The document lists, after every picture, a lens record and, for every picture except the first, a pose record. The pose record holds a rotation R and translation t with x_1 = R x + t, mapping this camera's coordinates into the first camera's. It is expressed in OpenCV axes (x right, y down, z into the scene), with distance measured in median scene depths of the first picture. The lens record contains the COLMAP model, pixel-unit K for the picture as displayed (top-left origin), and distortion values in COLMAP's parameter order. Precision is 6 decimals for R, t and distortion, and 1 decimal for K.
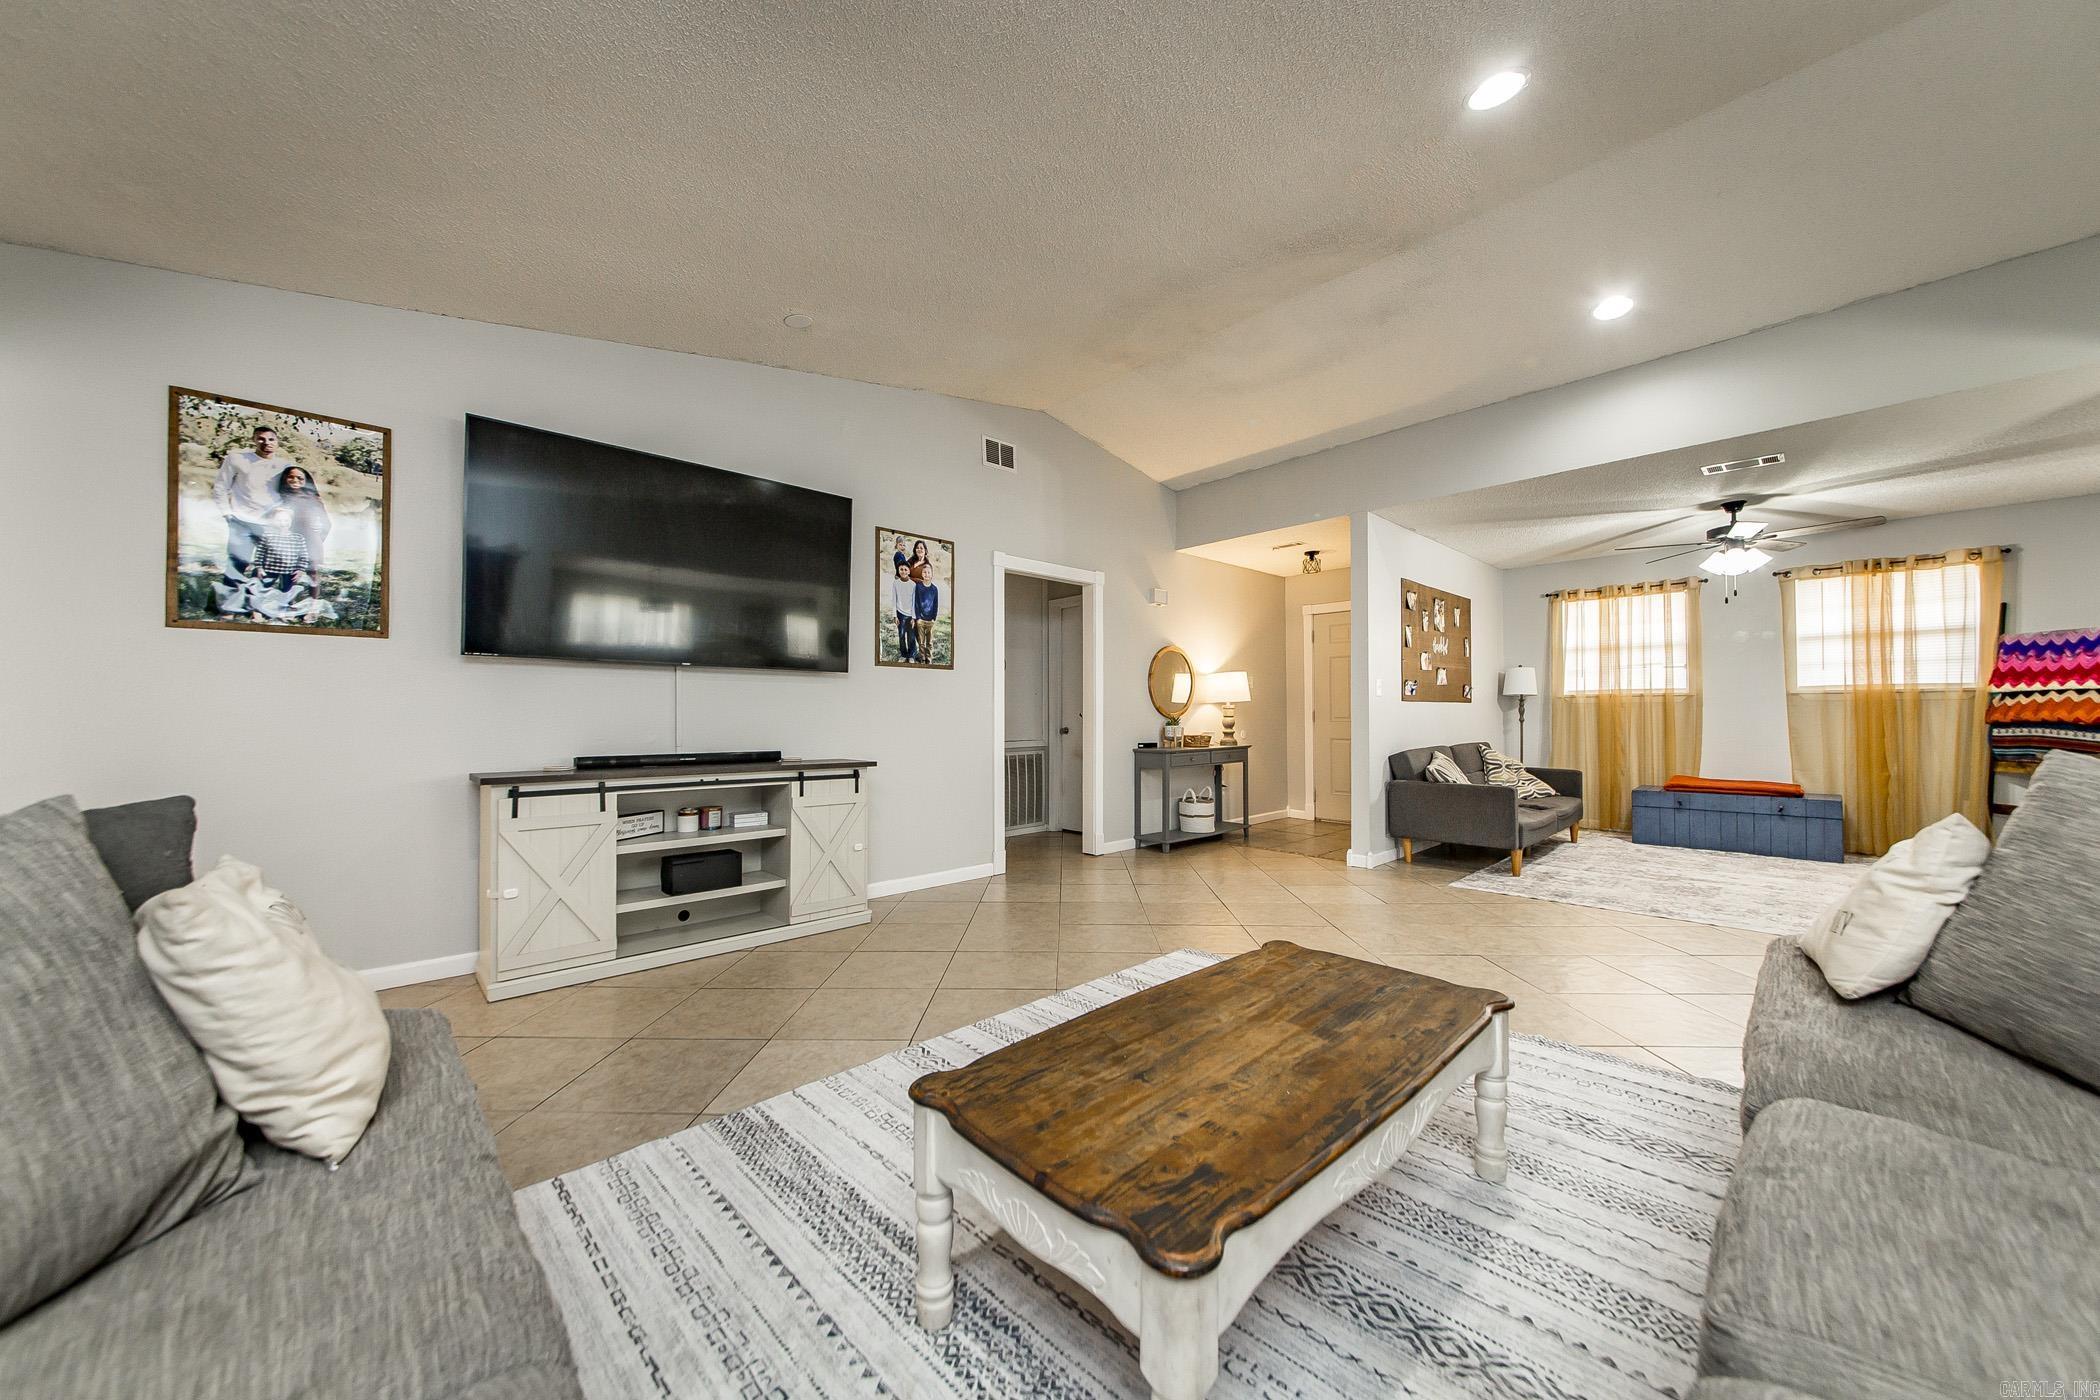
lens RADIAL K [[750.9, 0, 1030.4], [0, 750.9, 715.1], [0, 0, 1]] dist [-0.001778, -0.000068]
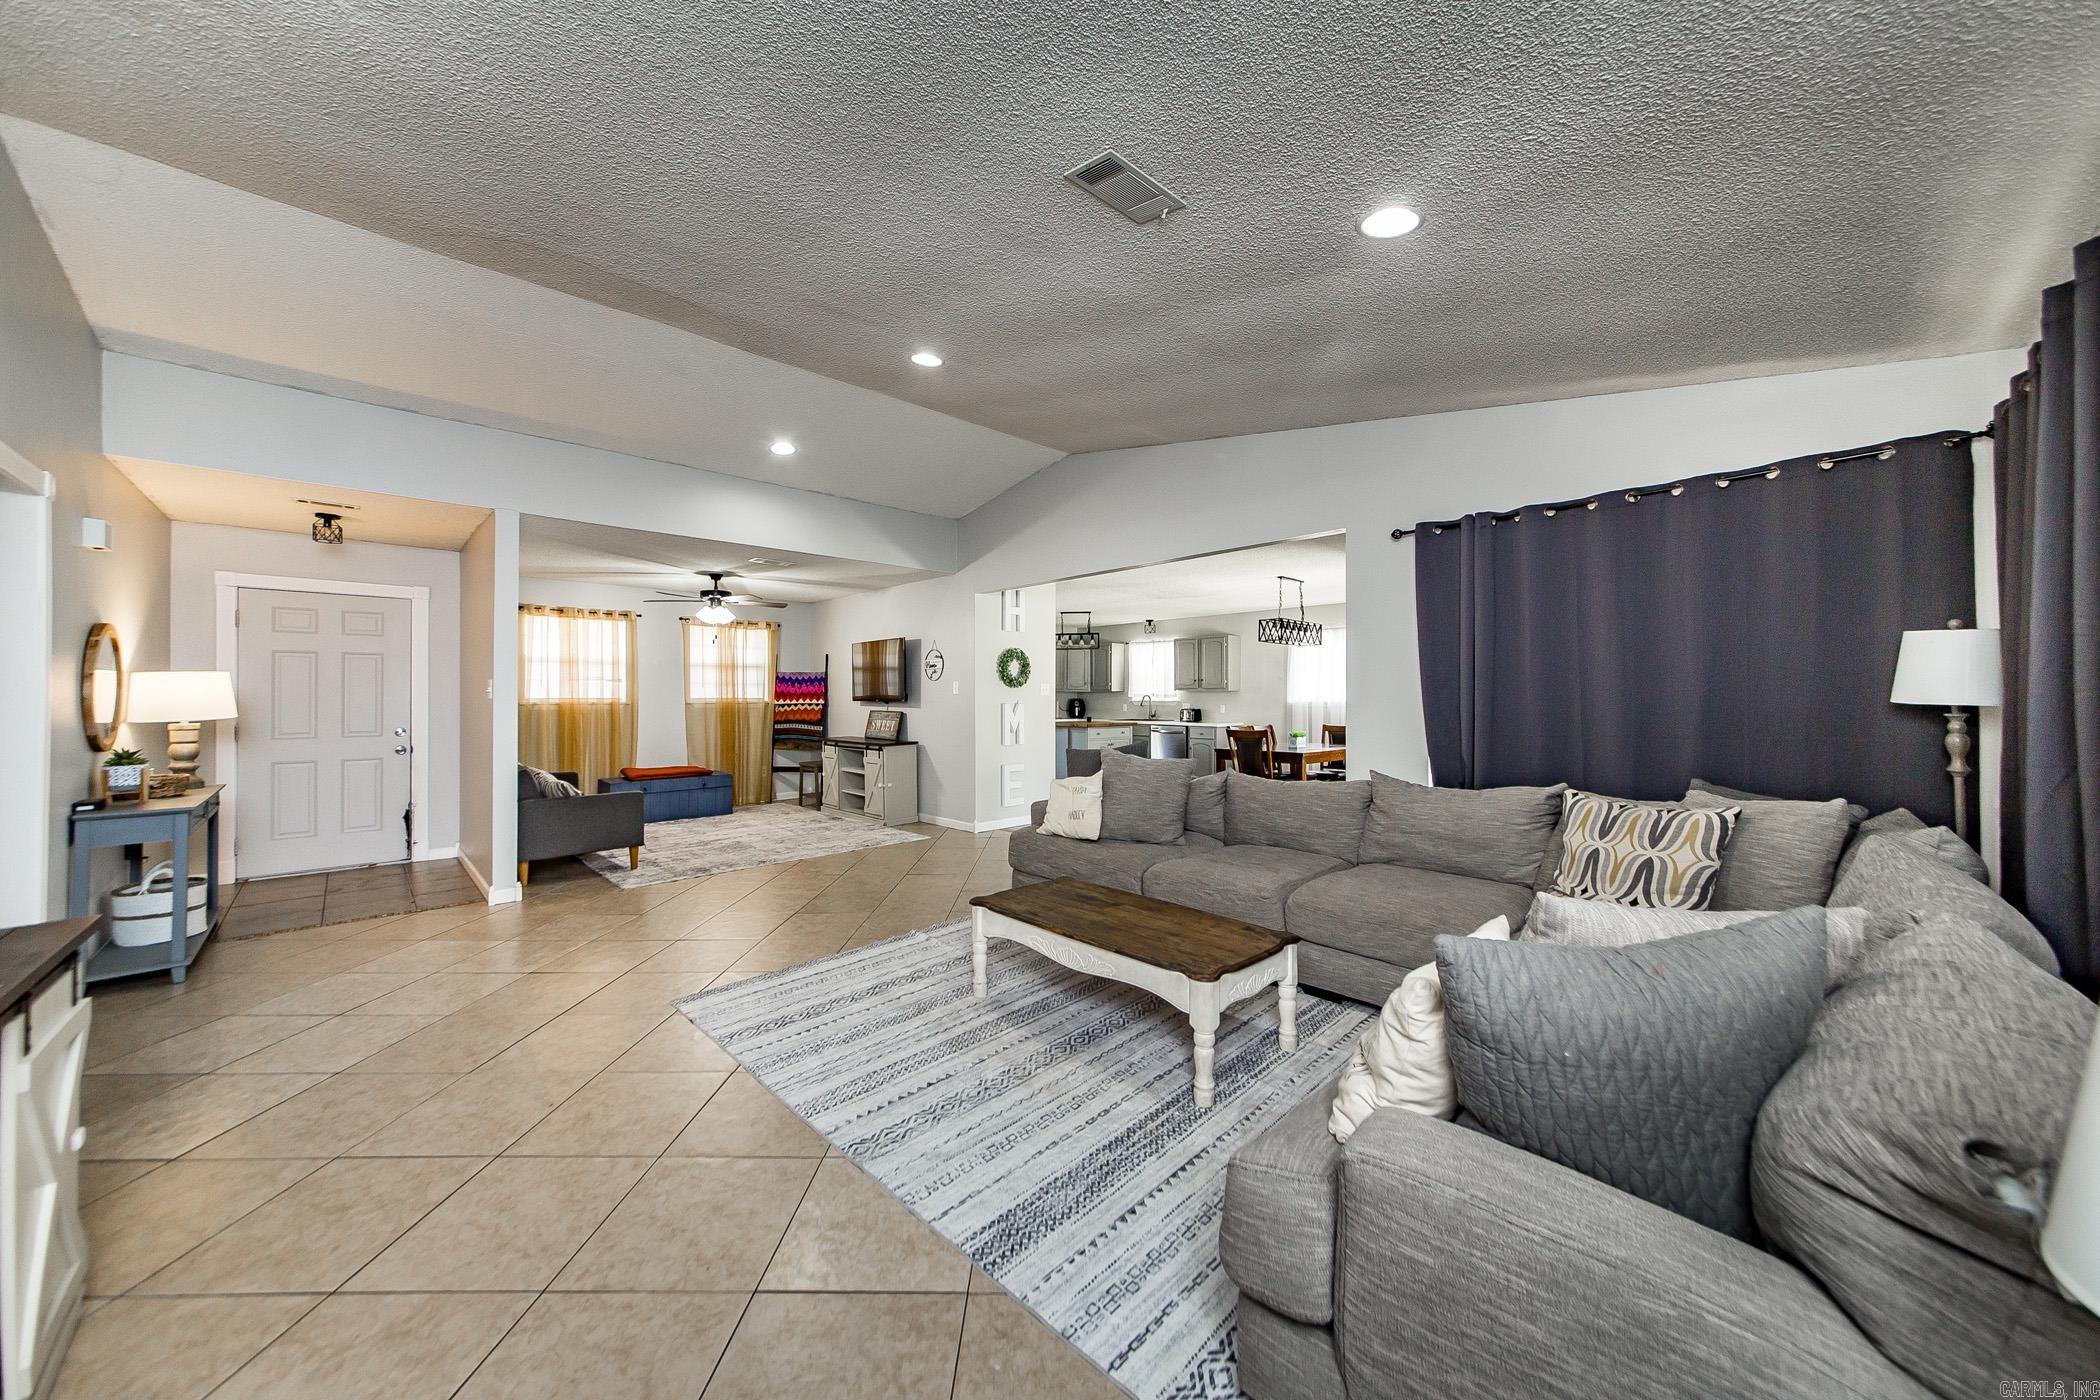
lens RADIAL K [[743.6, 0, 1070.0], [0, 743.6, 688.3], [0, 0, 1]] dist [0.031771, -0.000114]
pose [[-0.046466, 0.011281, 0.998856, -0.576252], [-0.001940, 0.999933, -0.011384, -0.053253], [-0.998918, -0.002466, -0.046441, 0.418627]]
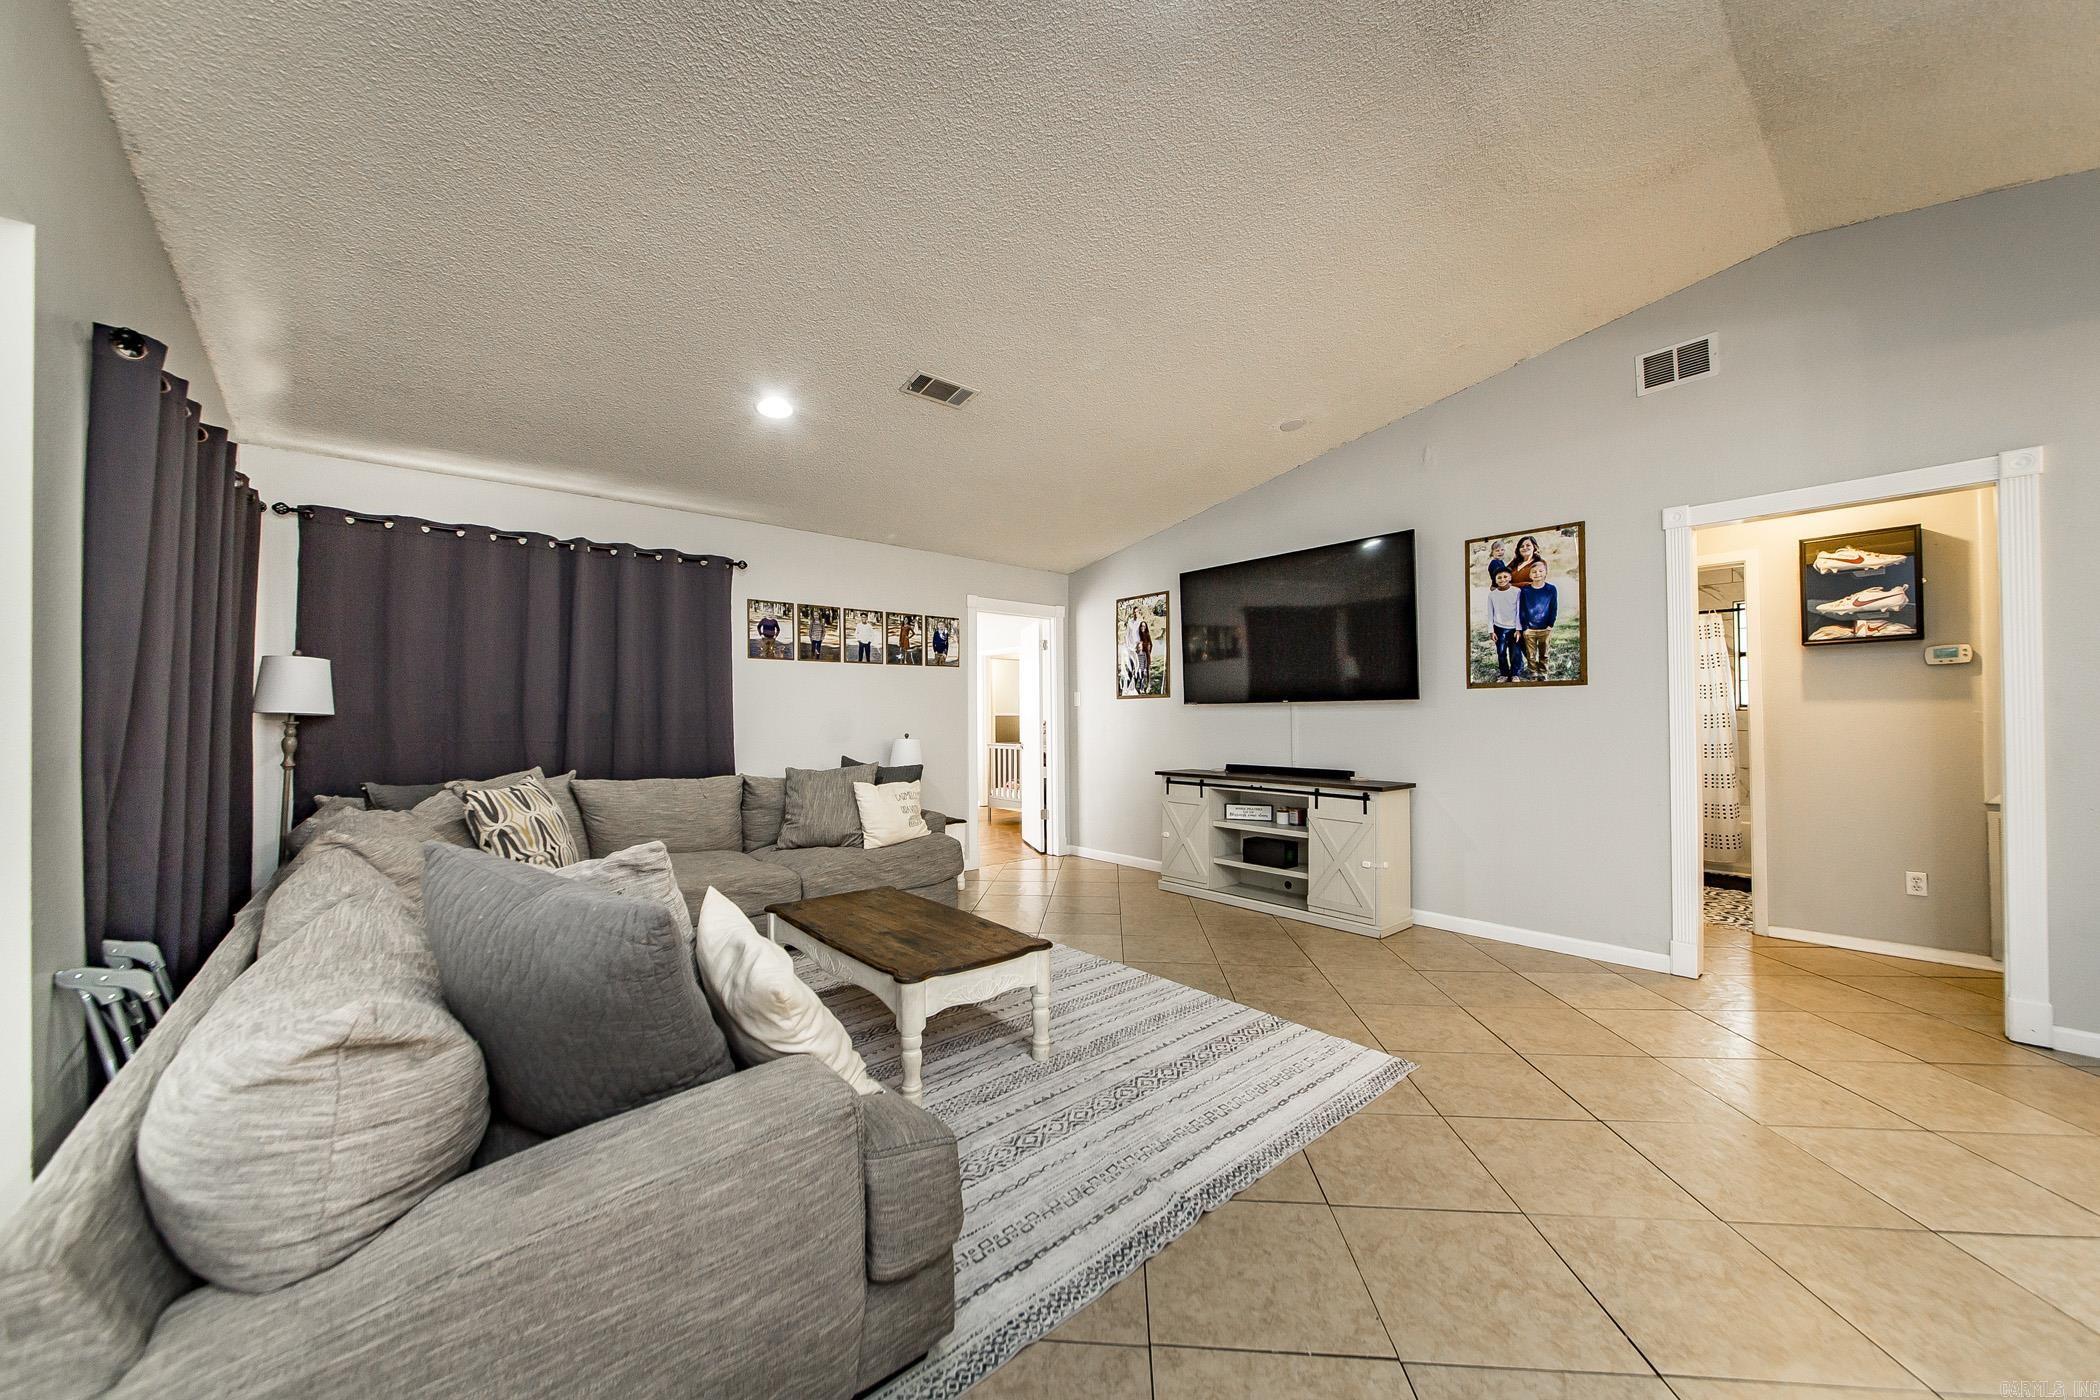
lens RADIAL K [[750.9, 0, 1030.4], [0, 750.9, 715.1], [0, 0, 1]] dist [-0.001778, -0.000068]
pose [[-0.061660, -0.003452, -0.998091, 0.754684], [0.010664, 0.999935, -0.004117, -0.034029], [0.998040, -0.010898, -0.061619, 0.502598]]
